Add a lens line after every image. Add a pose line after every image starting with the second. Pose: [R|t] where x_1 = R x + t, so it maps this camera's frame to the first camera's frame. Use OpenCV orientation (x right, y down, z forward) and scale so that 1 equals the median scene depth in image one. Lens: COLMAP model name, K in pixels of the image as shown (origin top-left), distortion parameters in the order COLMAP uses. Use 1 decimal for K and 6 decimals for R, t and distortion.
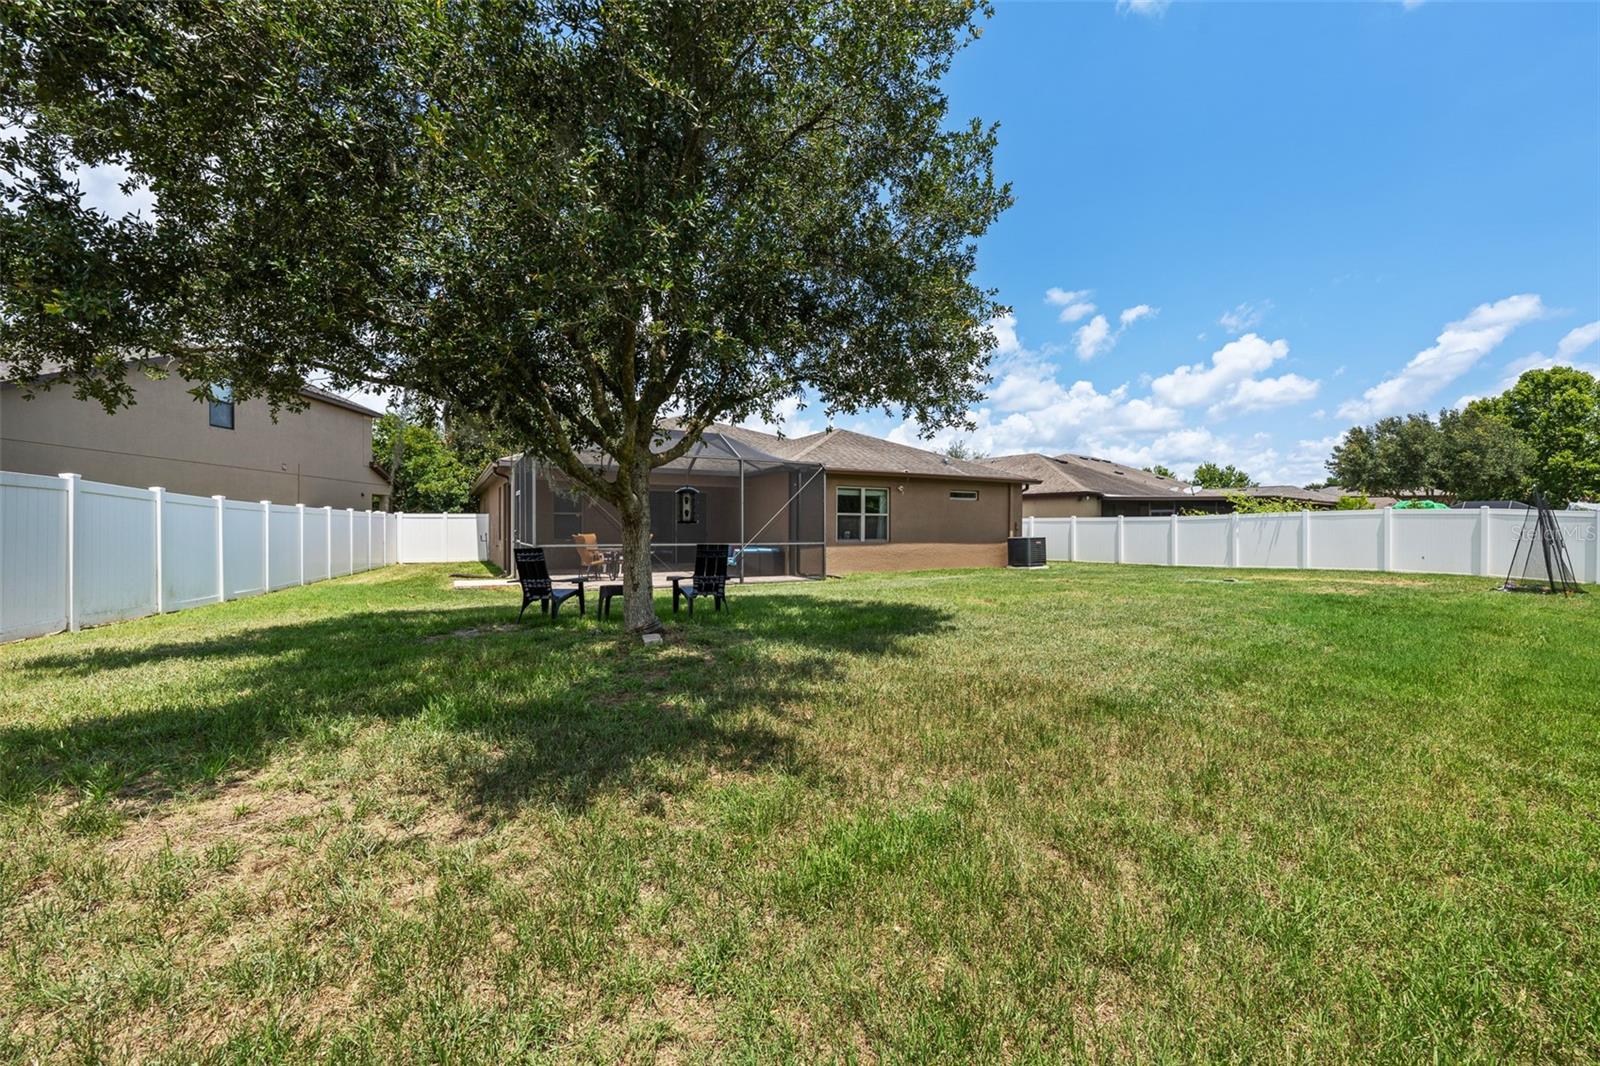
lens RADIAL K [[637.2, 0, 805.4], [0, 637.2, 532.1], [0, 0, 1]] dist [-0.004313, -0.000403]
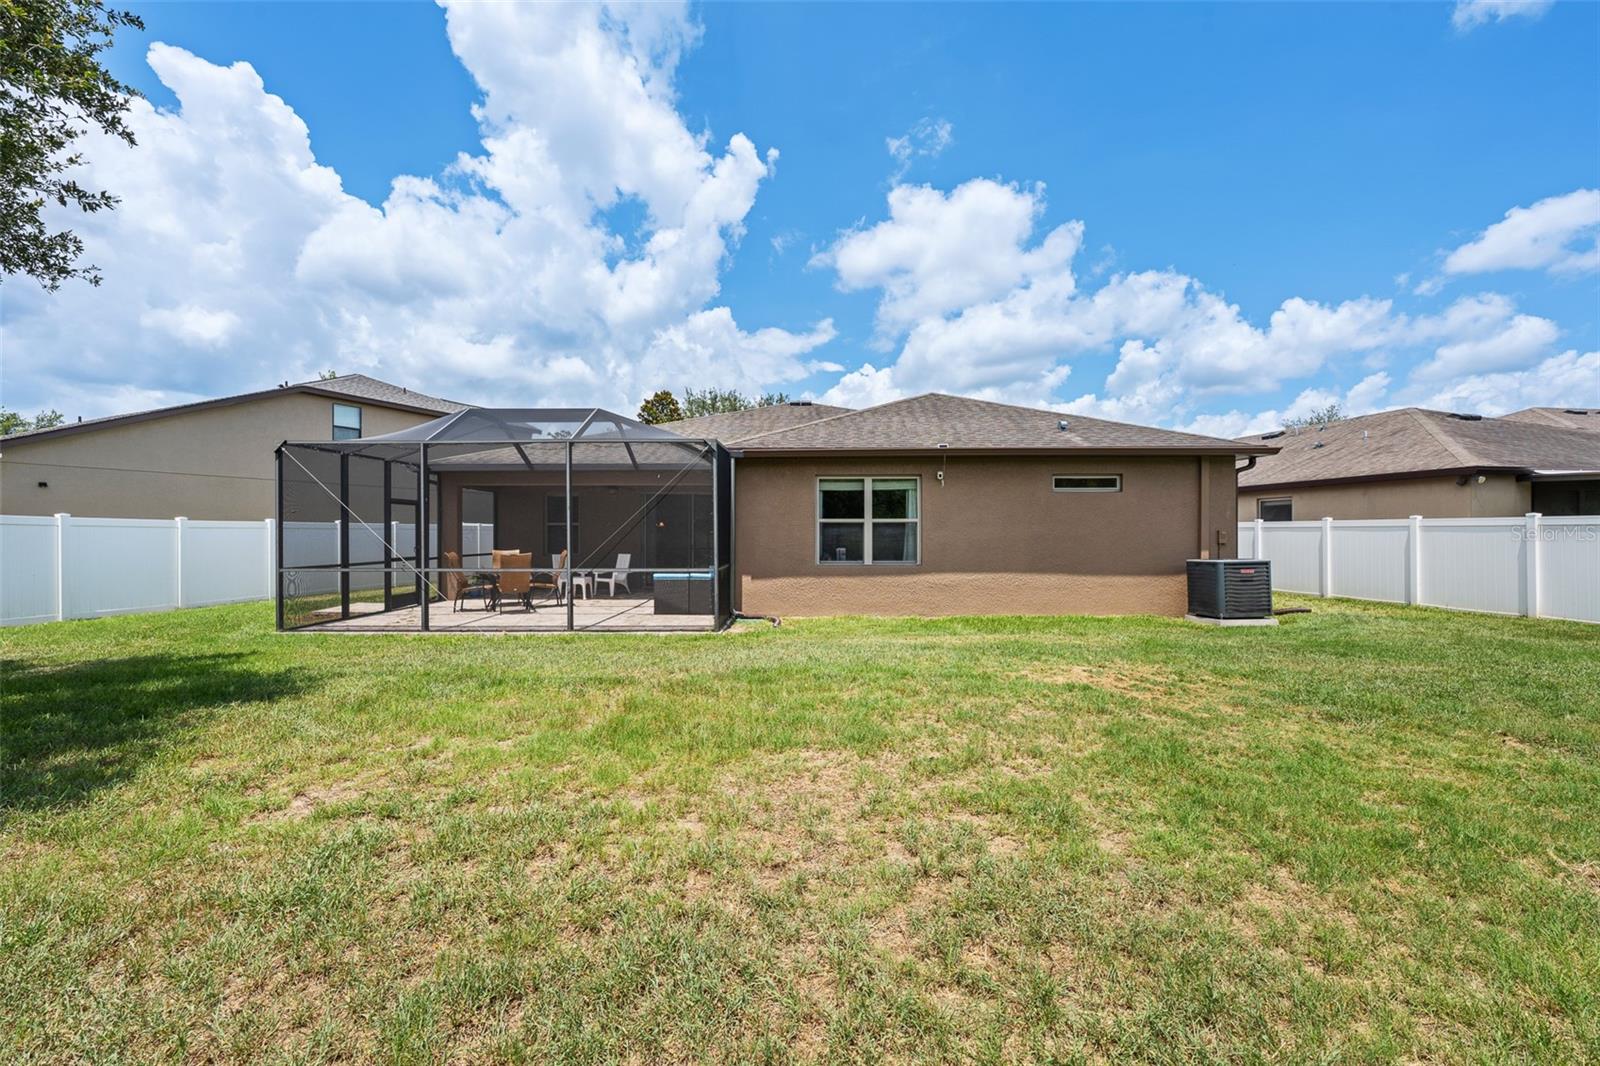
lens RADIAL K [[637.2, 0, 805.4], [0, 637.2, 532.1], [0, 0, 1]] dist [-0.004313, -0.000403]
pose [[0.864982, -0.003718, -0.501789, 0.342693], [0.001091, 0.999984, -0.005530, -0.012876], [0.501802, 0.004236, 0.864972, 0.426716]]
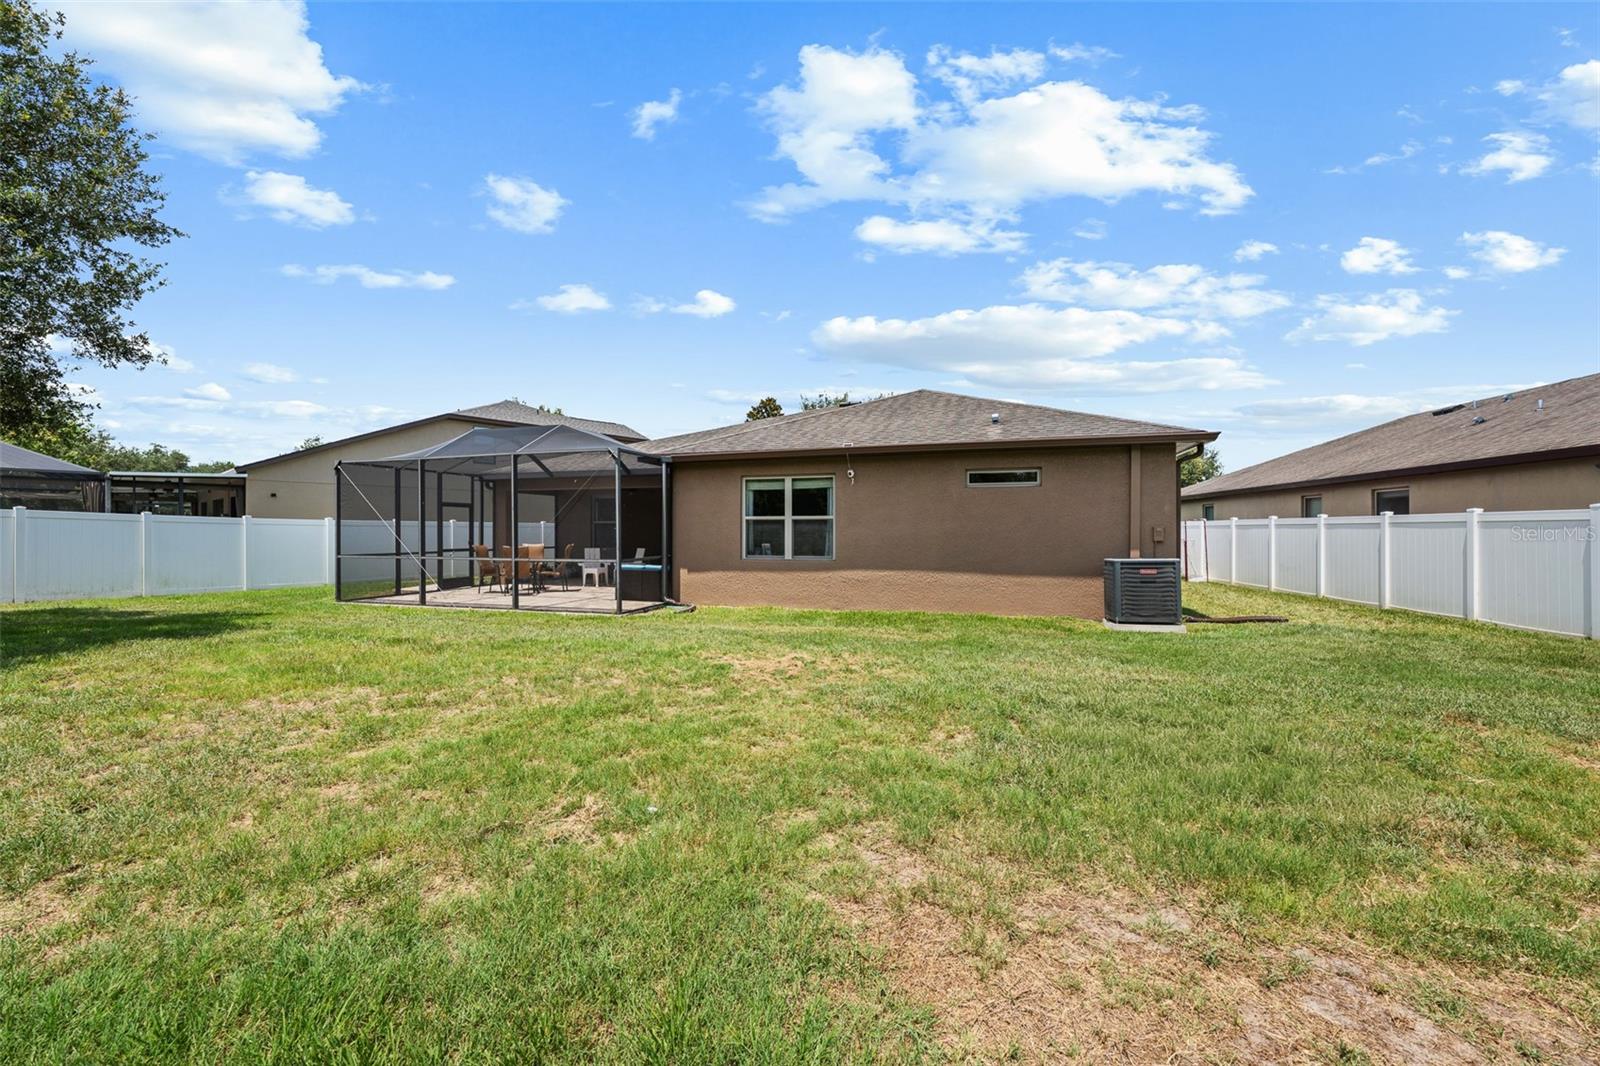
lens RADIAL K [[637.2, 0, 805.4], [0, 637.2, 532.1], [0, 0, 1]] dist [-0.004313, -0.000403]
pose [[0.681799, -0.001064, -0.731539, 0.573268], [-0.001820, 0.999993, -0.003150, -0.010709], [0.731538, 0.003479, 0.681792, 0.556377]]
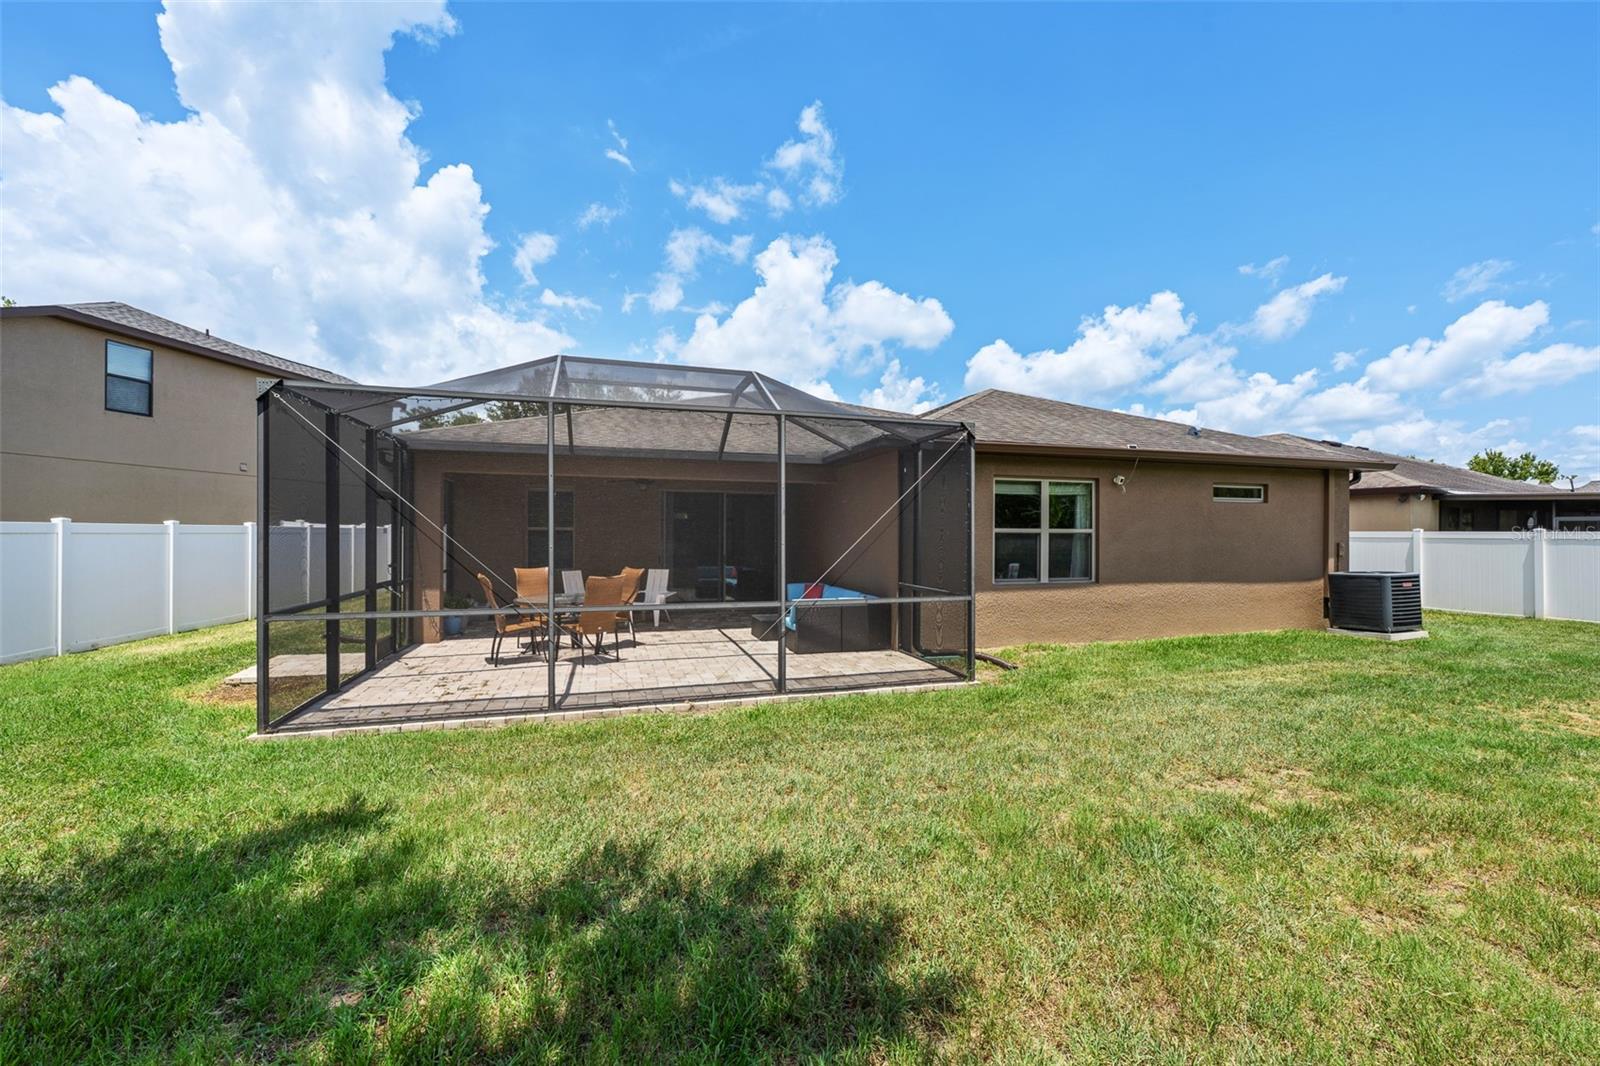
lens RADIAL K [[637.2, 0, 805.4], [0, 637.2, 532.1], [0, 0, 1]] dist [-0.004313, -0.000403]
pose [[0.975971, 0.000982, -0.217896, 0.011846], [-0.002808, 0.999963, -0.008070, -0.021407], [0.217880, 0.008488, 0.975939, 0.438180]]
